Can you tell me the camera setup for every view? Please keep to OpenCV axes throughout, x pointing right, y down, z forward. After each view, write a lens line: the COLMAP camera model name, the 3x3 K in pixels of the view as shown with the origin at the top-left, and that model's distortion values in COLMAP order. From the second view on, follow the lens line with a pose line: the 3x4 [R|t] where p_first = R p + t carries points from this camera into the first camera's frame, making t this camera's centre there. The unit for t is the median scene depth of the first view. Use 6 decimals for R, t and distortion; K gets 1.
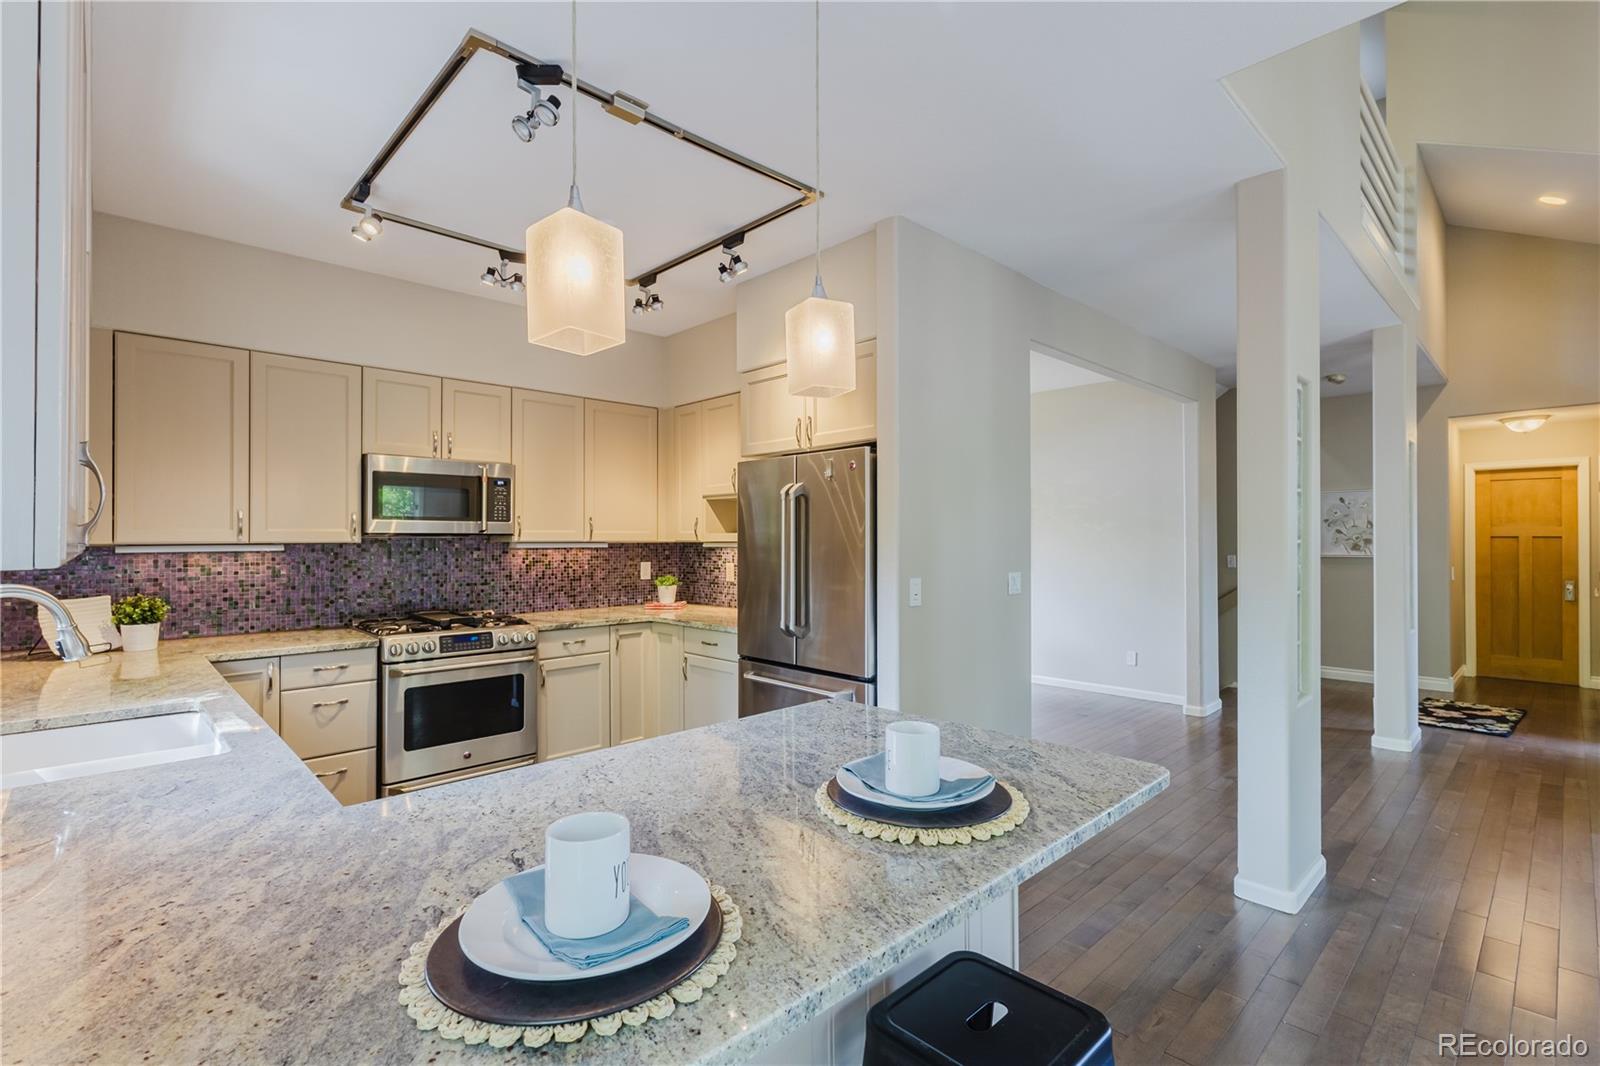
lens RADIAL K [[732.4, 0, 798.9], [0, 732.4, 535.2], [0, 0, 1]] dist [0.000089, 0.001435]
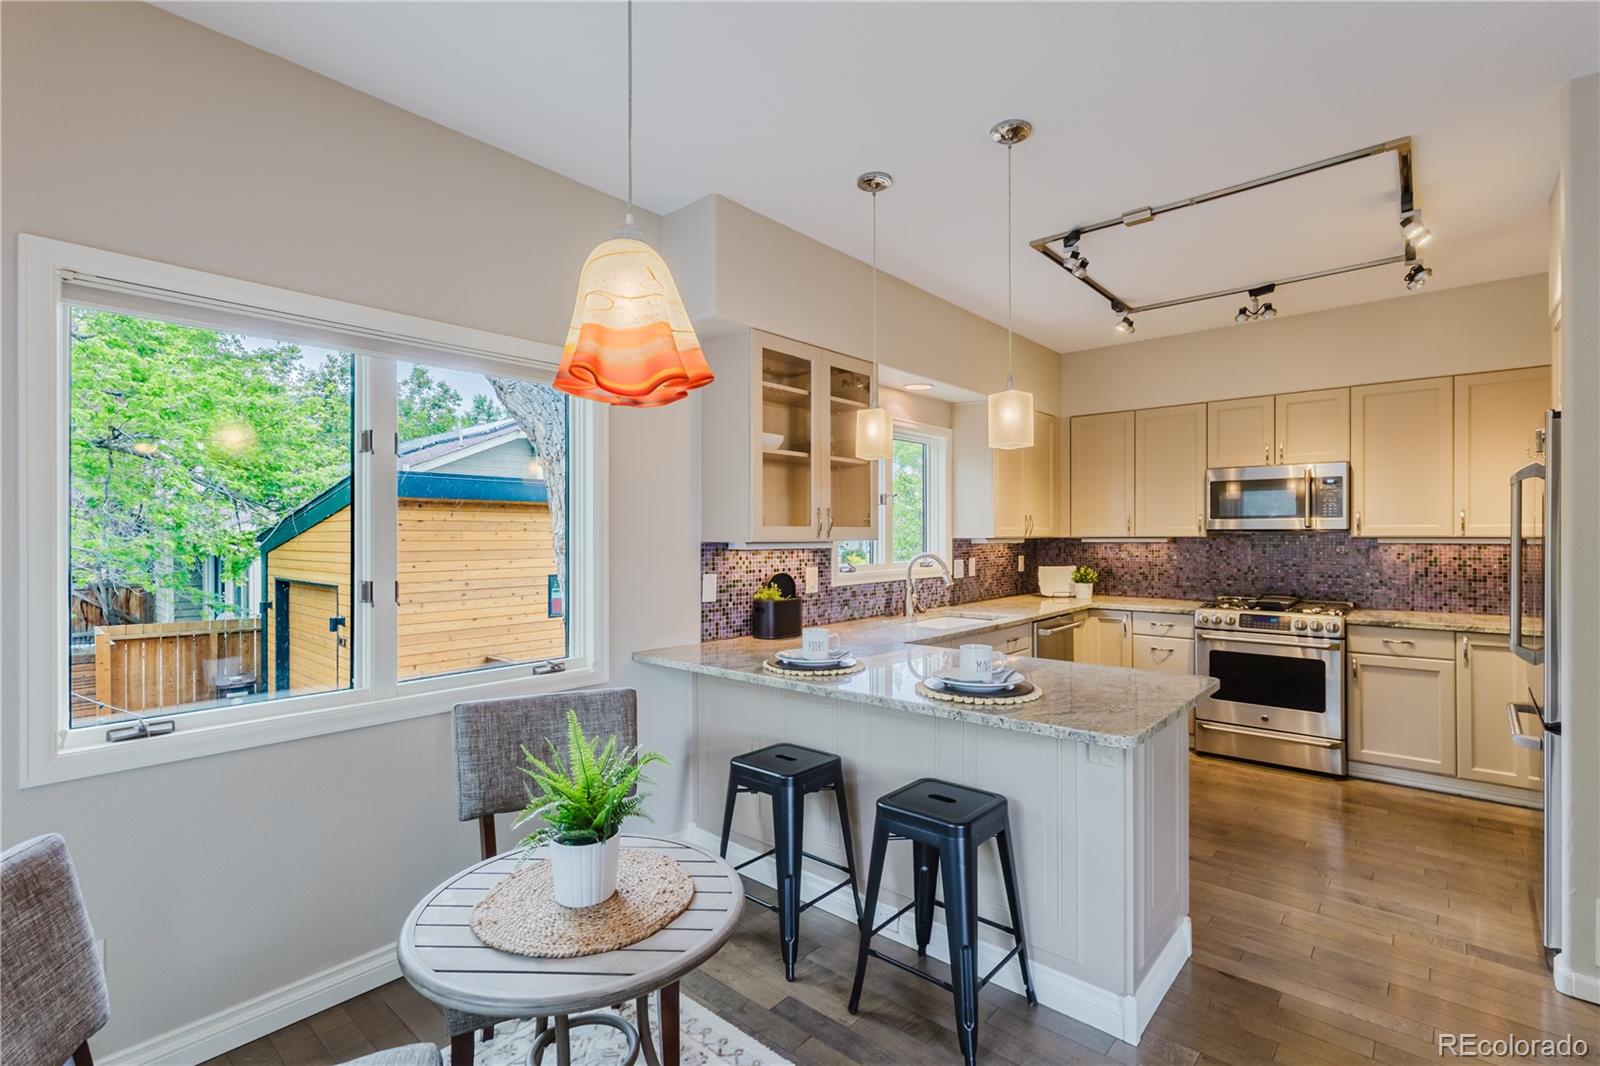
lens RADIAL K [[732.4, 0, 799.0], [0, 732.4, 536.4], [0, 0, 1]] dist [0.000089, 0.001435]
pose [[0.086161, 0.004511, -0.996271, 0.638471], [0.007430, 0.999959, 0.005171, -0.002820], [0.996253, -0.007848, 0.086124, 0.153201]]
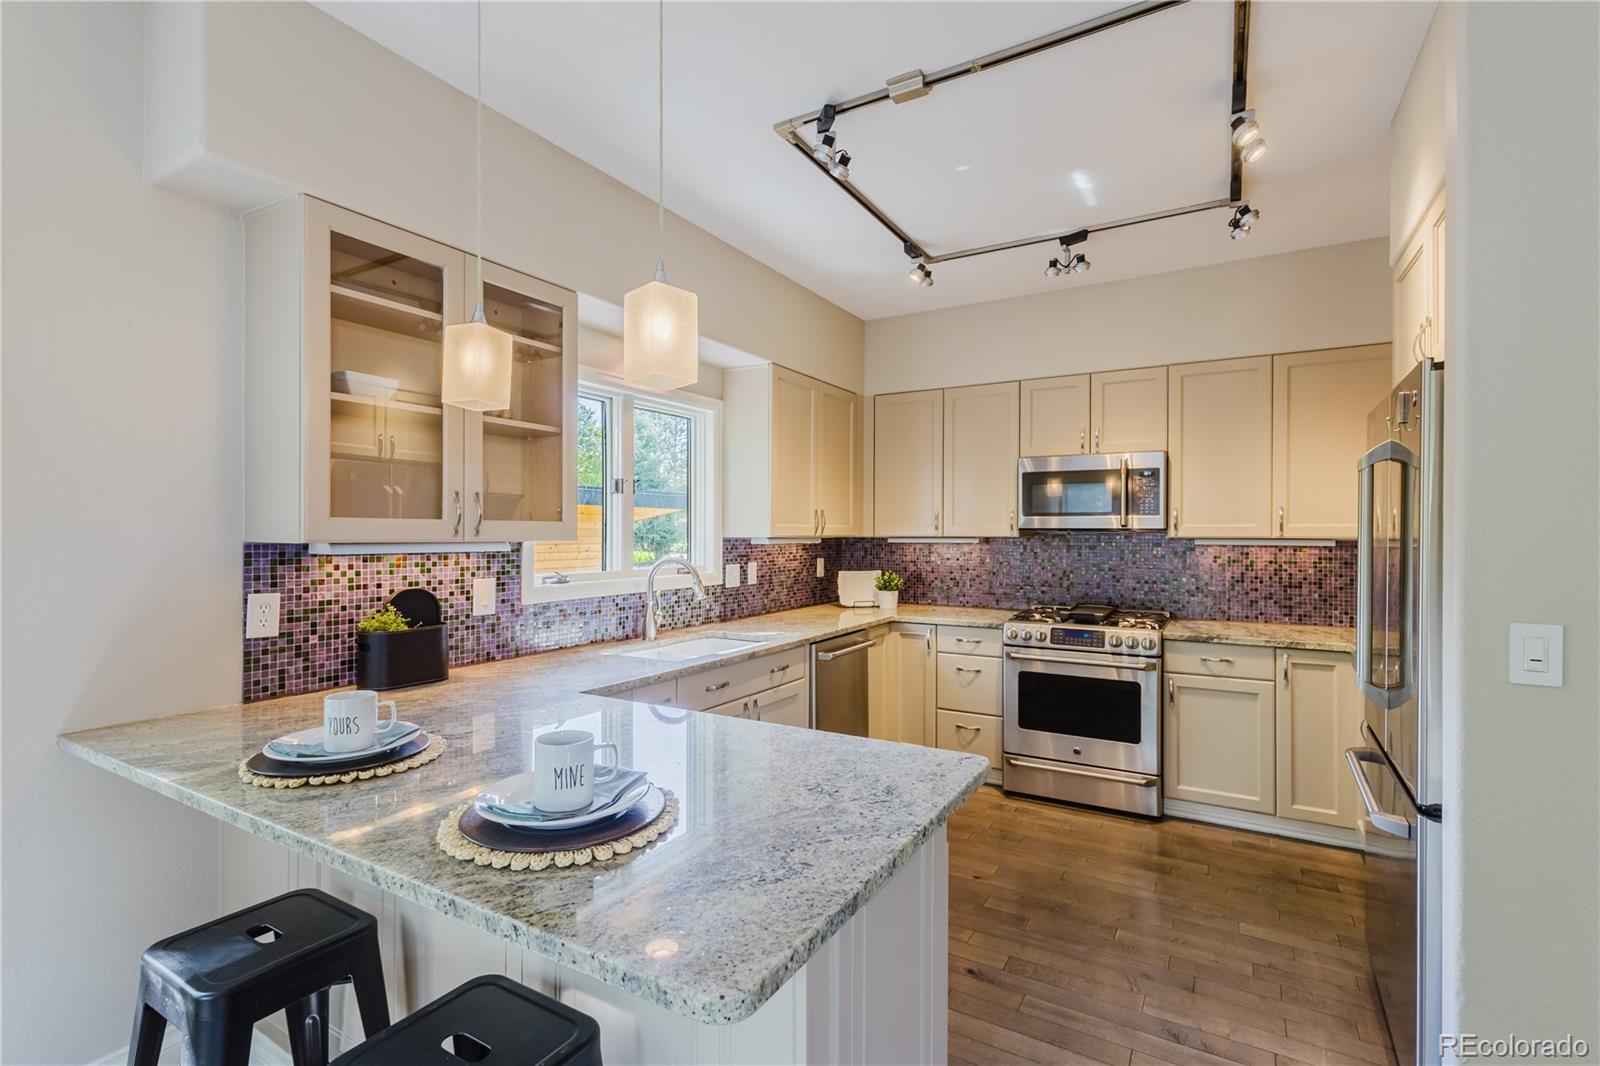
lens RADIAL K [[732.4, 0, 801.3], [0, 732.4, 536.1], [0, 0, 1]] dist [0.000089, 0.001435]
pose [[0.269159, 0.006894, -0.963071, 0.396555], [0.002214, 0.999967, 0.007777, -0.000706], [0.963093, -0.004226, 0.269135, 0.363122]]
